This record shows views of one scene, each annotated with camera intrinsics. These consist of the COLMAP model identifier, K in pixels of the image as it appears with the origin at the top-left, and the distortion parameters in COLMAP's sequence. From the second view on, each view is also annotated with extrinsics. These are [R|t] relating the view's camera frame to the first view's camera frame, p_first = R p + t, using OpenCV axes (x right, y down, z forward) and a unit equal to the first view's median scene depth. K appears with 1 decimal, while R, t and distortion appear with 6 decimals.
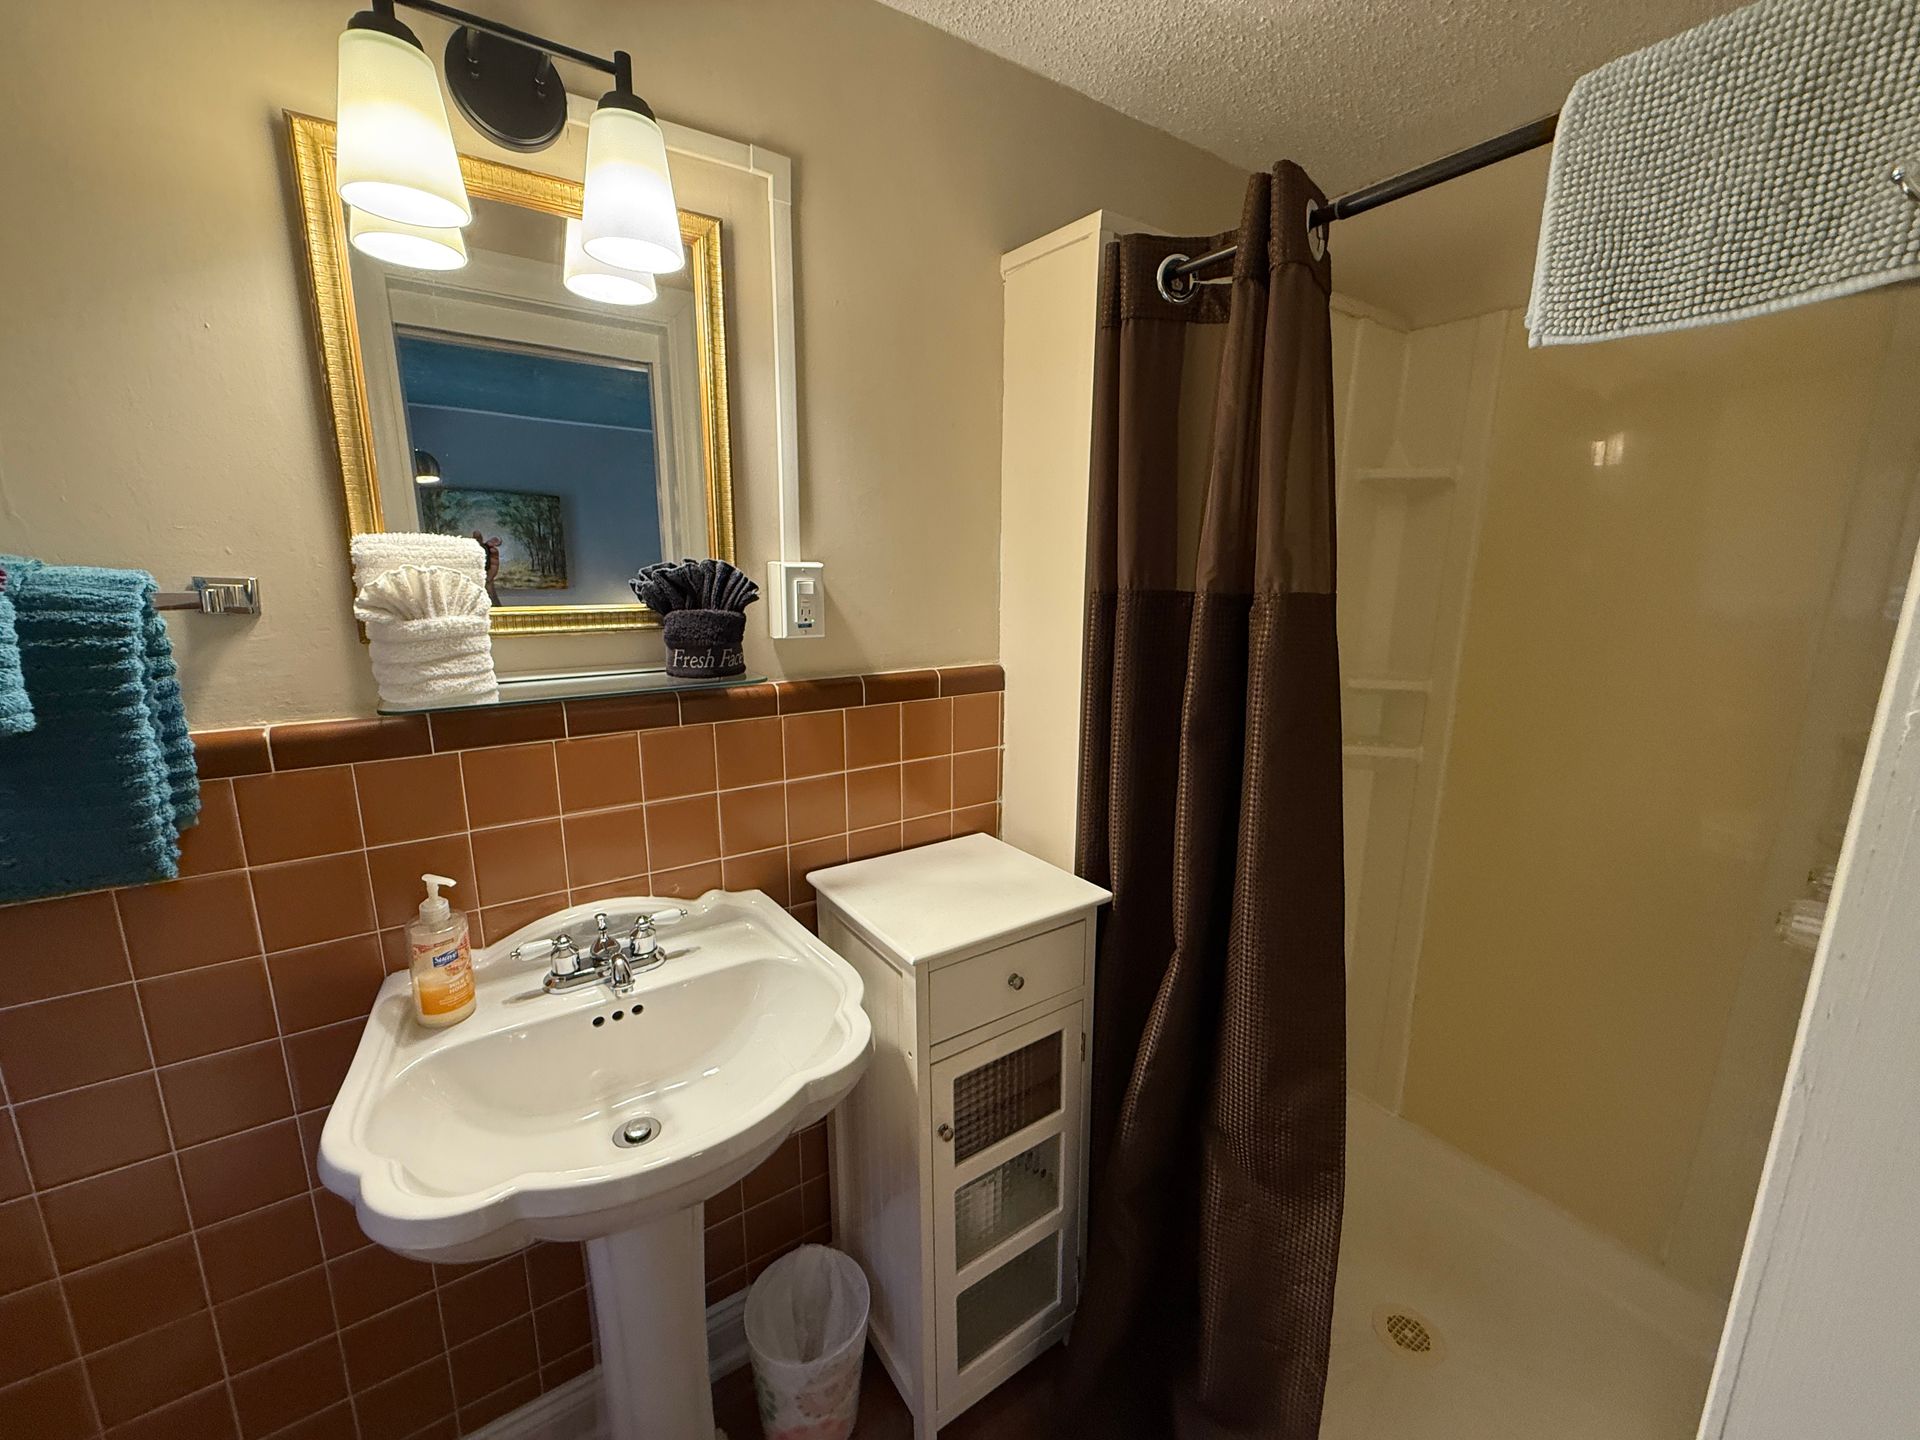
lens RADIAL K [[766.7, 0, 954.3], [0, 766.7, 721.7], [0, 0, 1]] dist [-0.001804, 0.000090]
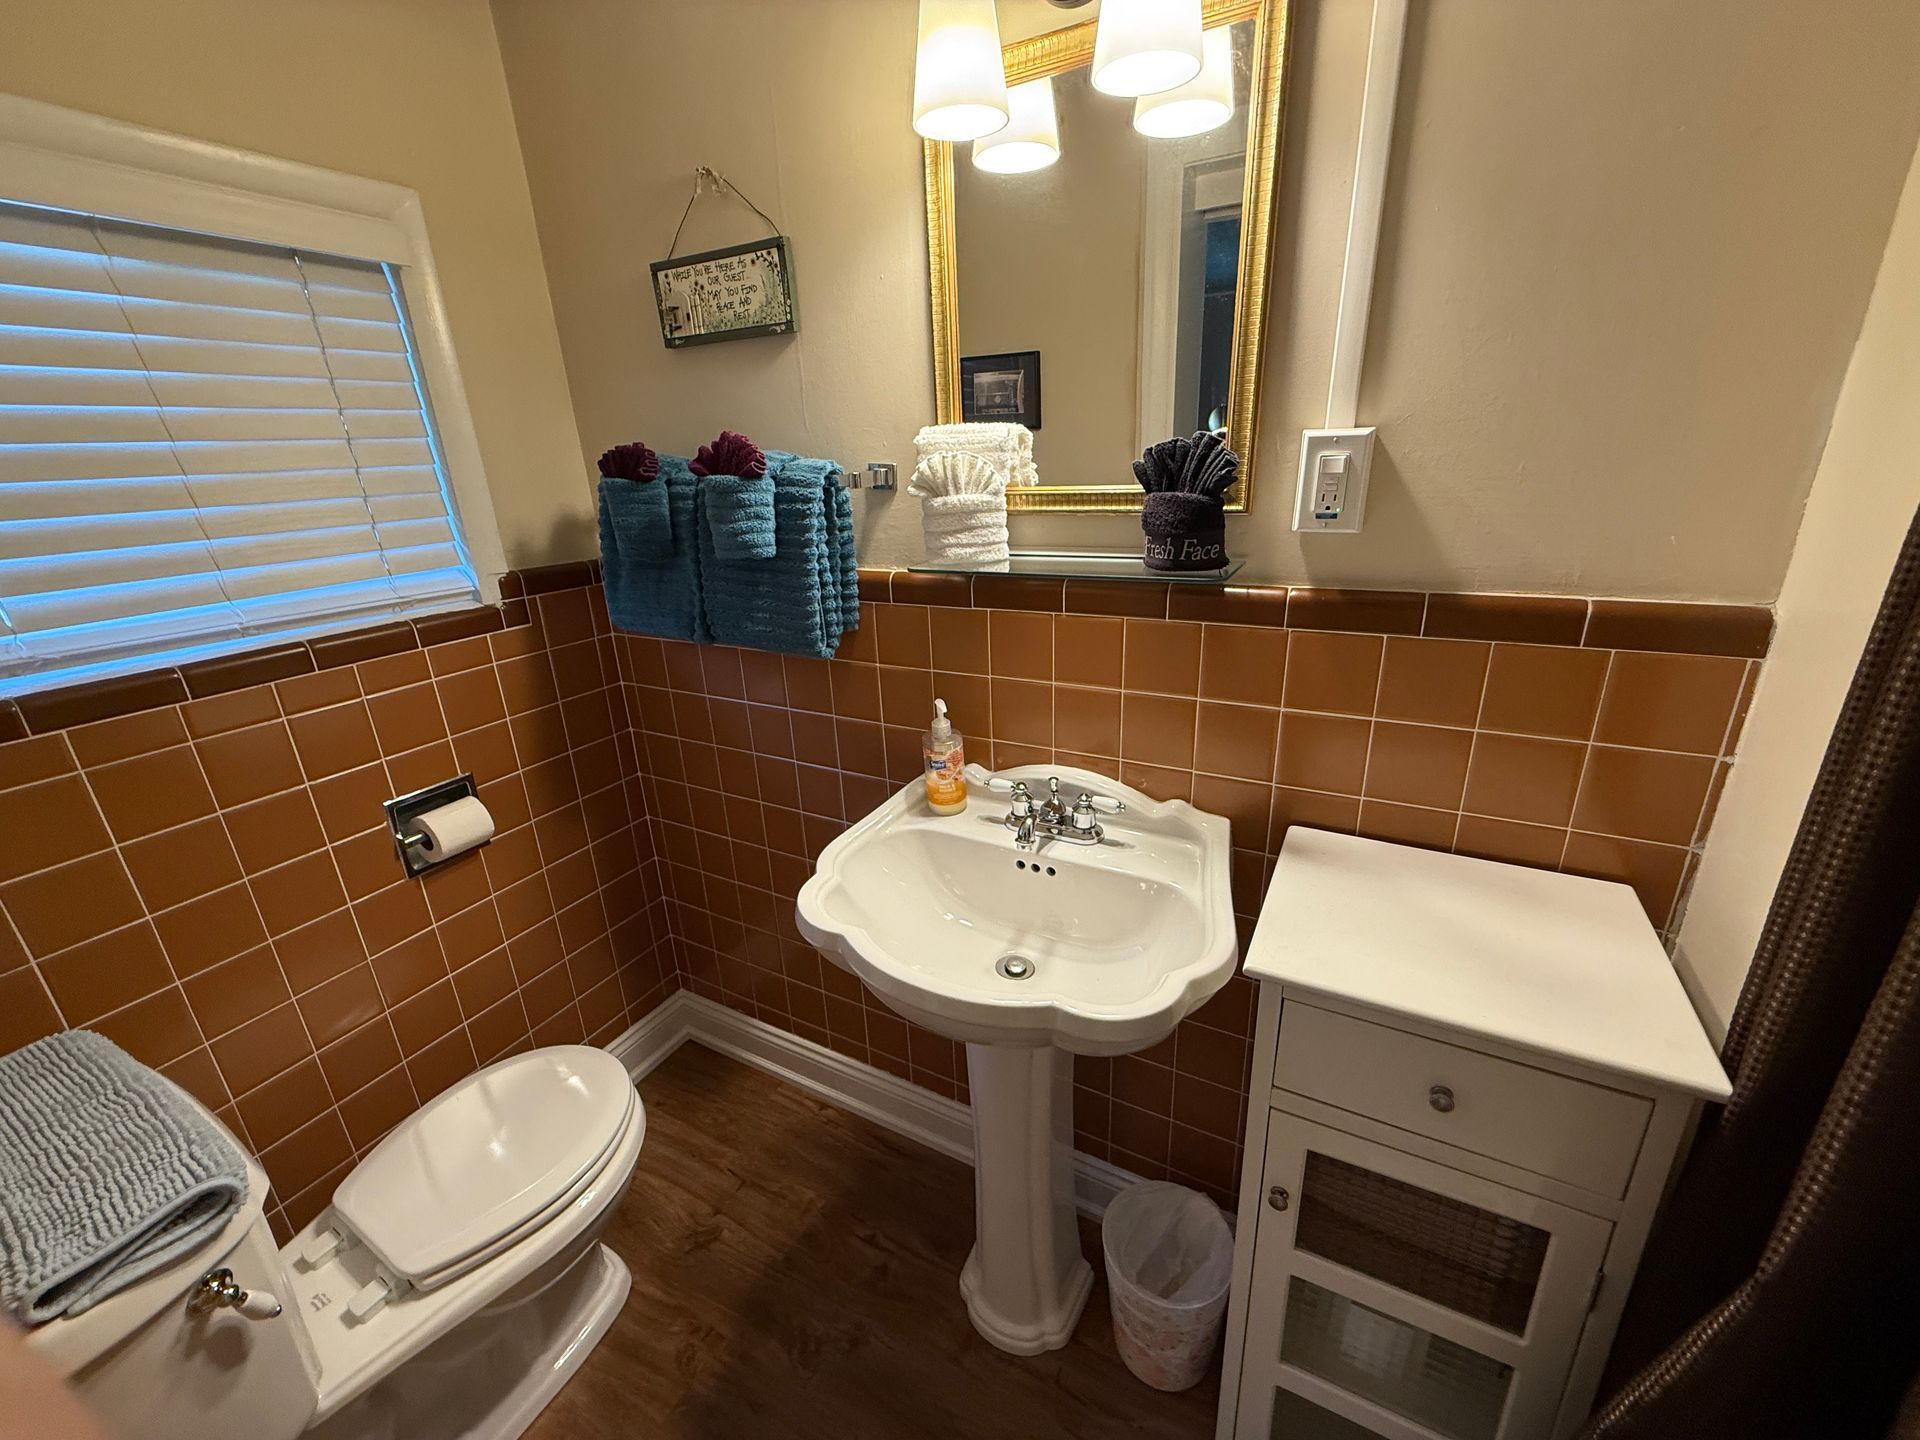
lens RADIAL K [[766.7, 0, 957.4], [0, 766.7, 717.9], [0, 0, 1]] dist [-0.001804, 0.000090]
pose [[0.452201, 0.270380, -0.849947, 0.397244], [-0.137283, 0.962688, 0.233205, -0.069476], [0.881288, 0.011228, 0.472447, 0.373808]]
